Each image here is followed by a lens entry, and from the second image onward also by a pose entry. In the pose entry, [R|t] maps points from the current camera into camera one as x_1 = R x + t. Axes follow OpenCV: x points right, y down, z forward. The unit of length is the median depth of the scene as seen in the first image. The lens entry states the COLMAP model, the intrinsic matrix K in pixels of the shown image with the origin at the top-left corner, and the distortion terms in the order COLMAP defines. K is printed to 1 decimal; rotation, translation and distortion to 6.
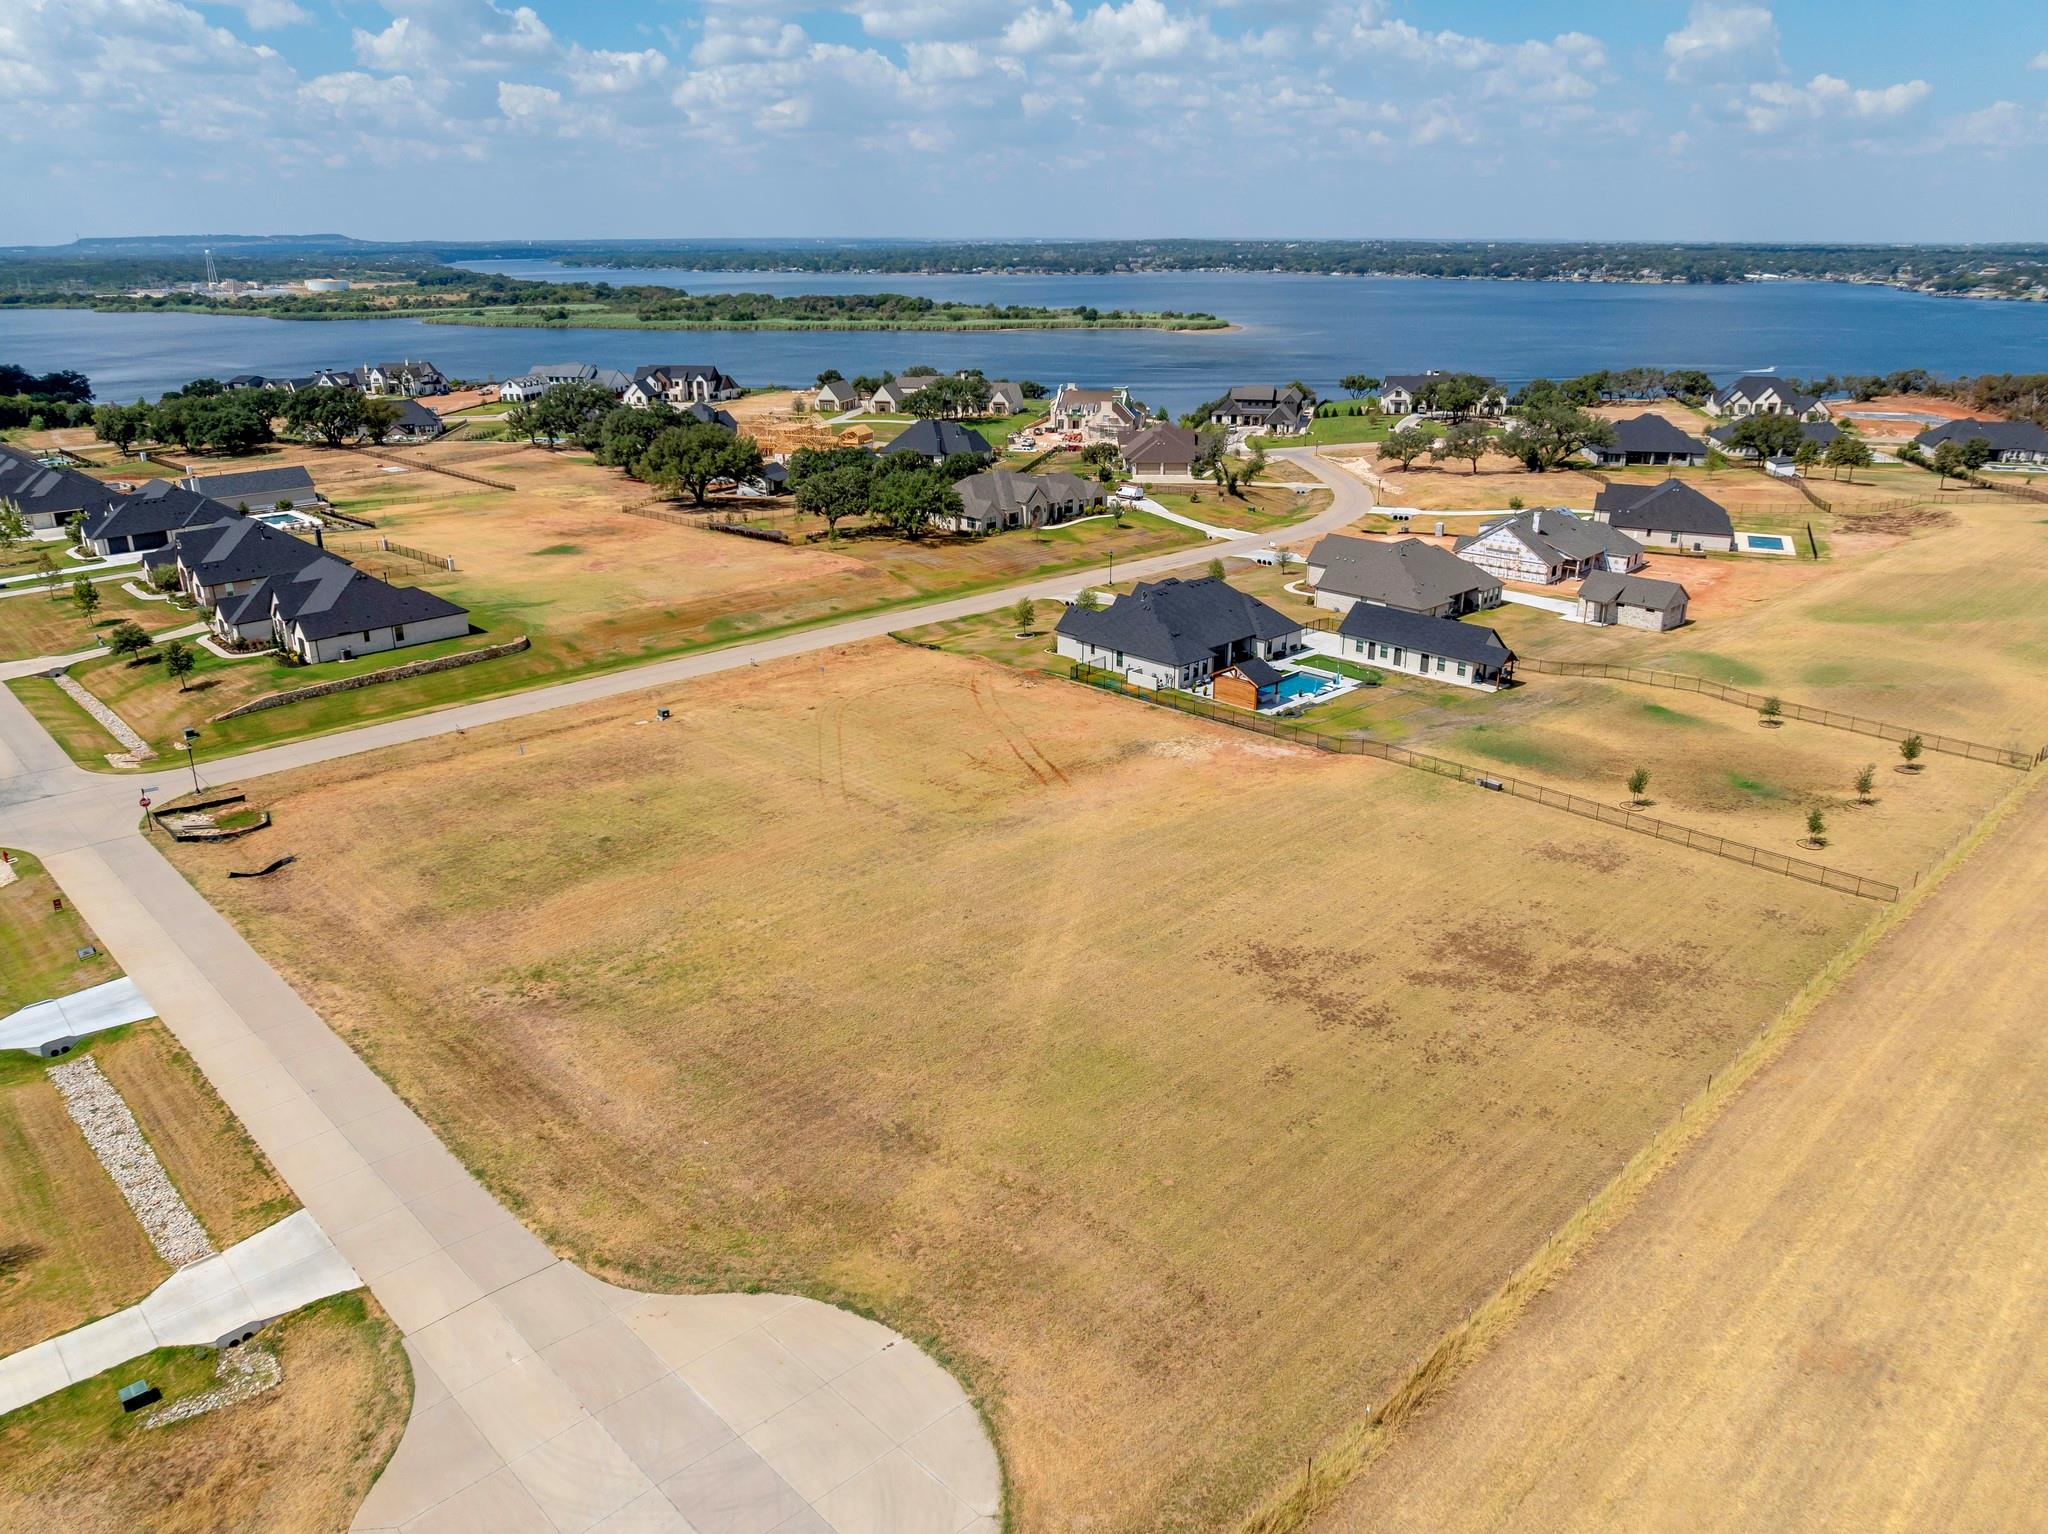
lens RADIAL K [[1439.2, 0, 1024.0], [0, 1439.2, 767.0], [0, 0, 1]] dist [-0.040066, -0.000778]
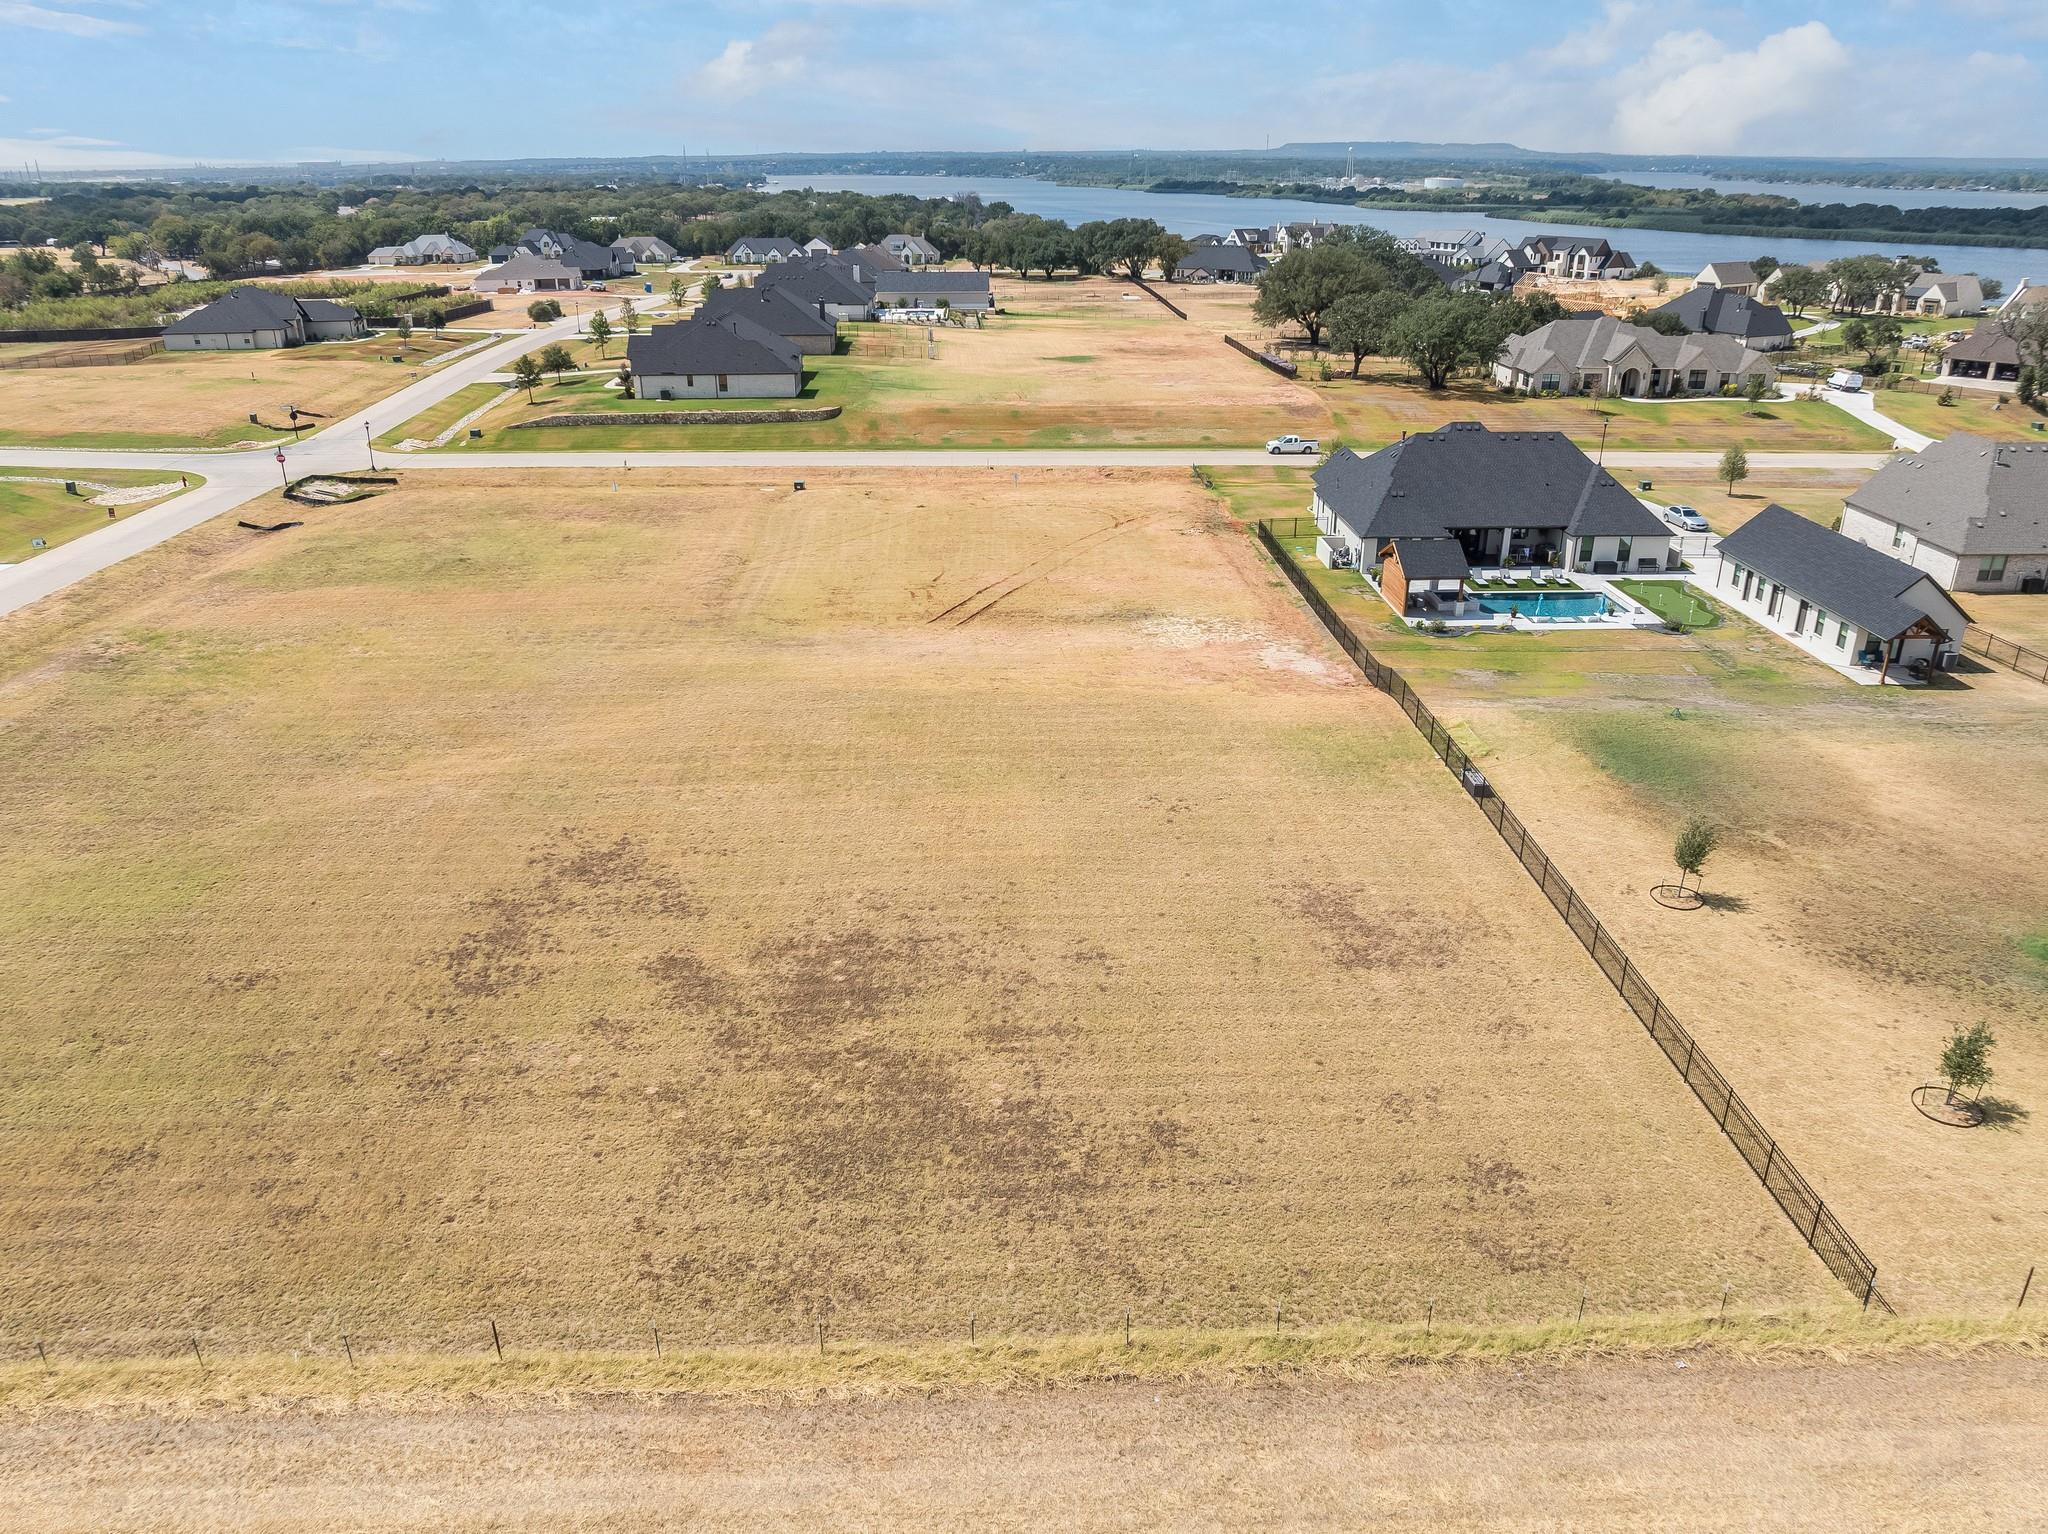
lens RADIAL K [[1437.4, 0, 1024.0], [0, 1437.4, 767.0], [0, 0, 1]] dist [-0.031389, -0.002834]
pose [[0.741928, 0.265171, -0.615814, 0.509403], [-0.232869, 0.963204, 0.134199, -0.024649], [0.628741, 0.043838, 0.776378, 0.472285]]
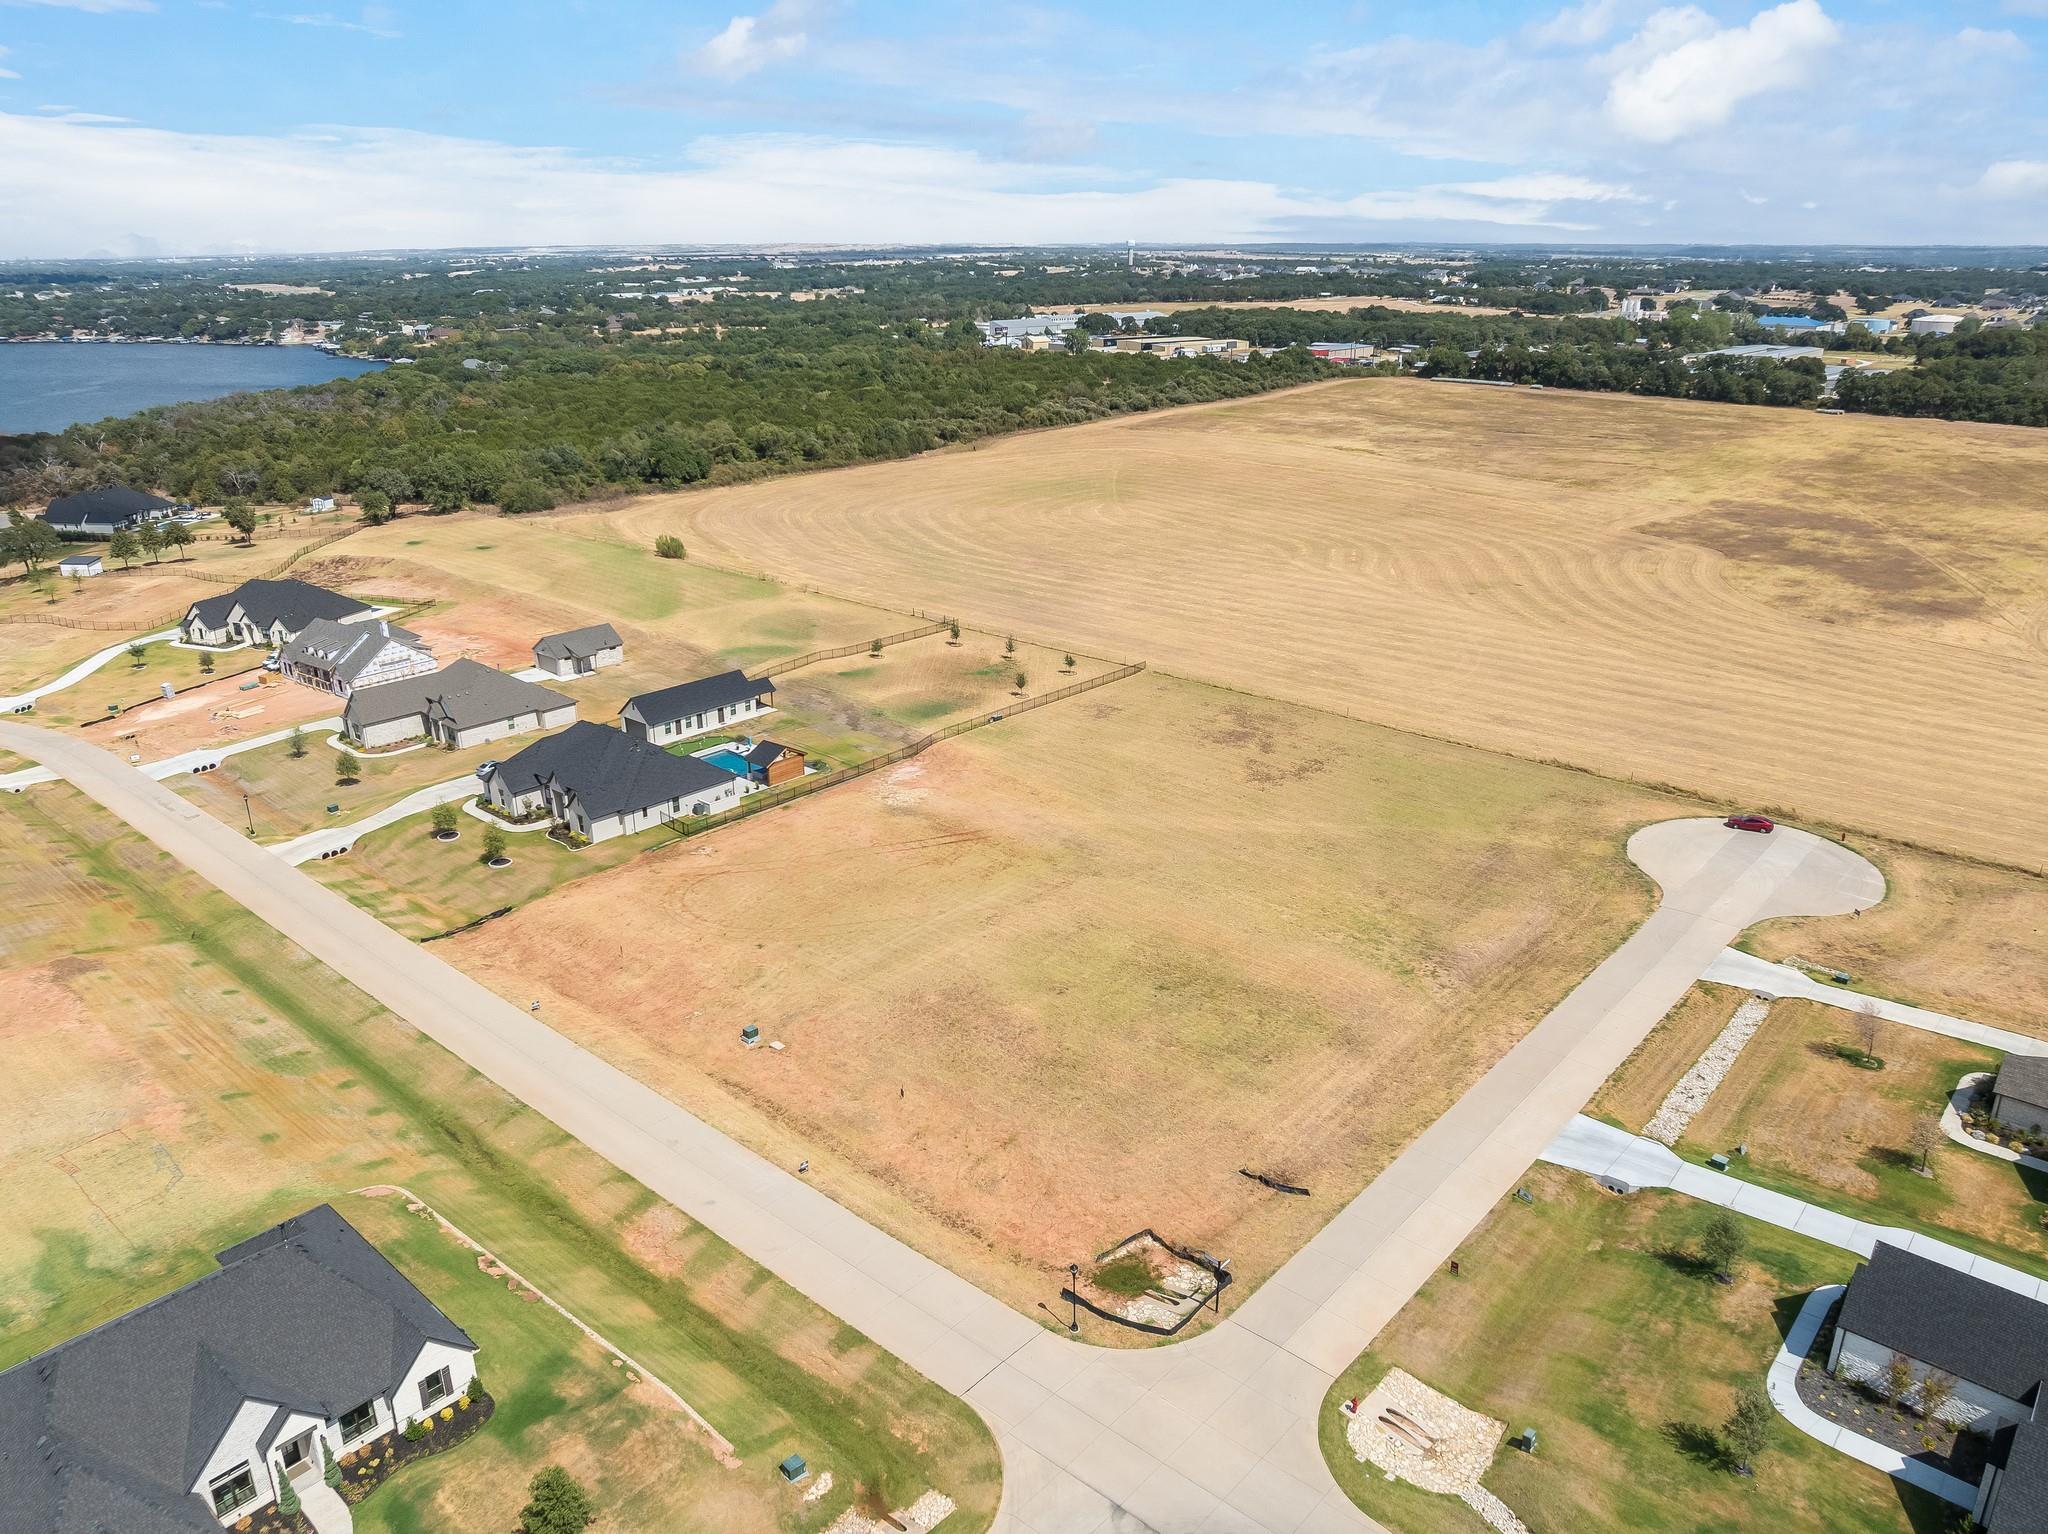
lens RADIAL K [[1437.4, 0, 1024.0], [0, 1437.4, 767.0], [0, 0, 1]] dist [-0.031389, -0.002834]
pose [[-0.077539, -0.336778, 0.938386, -1.110007], [0.350311, 0.872002, 0.341899, -0.445522], [-0.933419, 0.355237, 0.050363, 0.884680]]
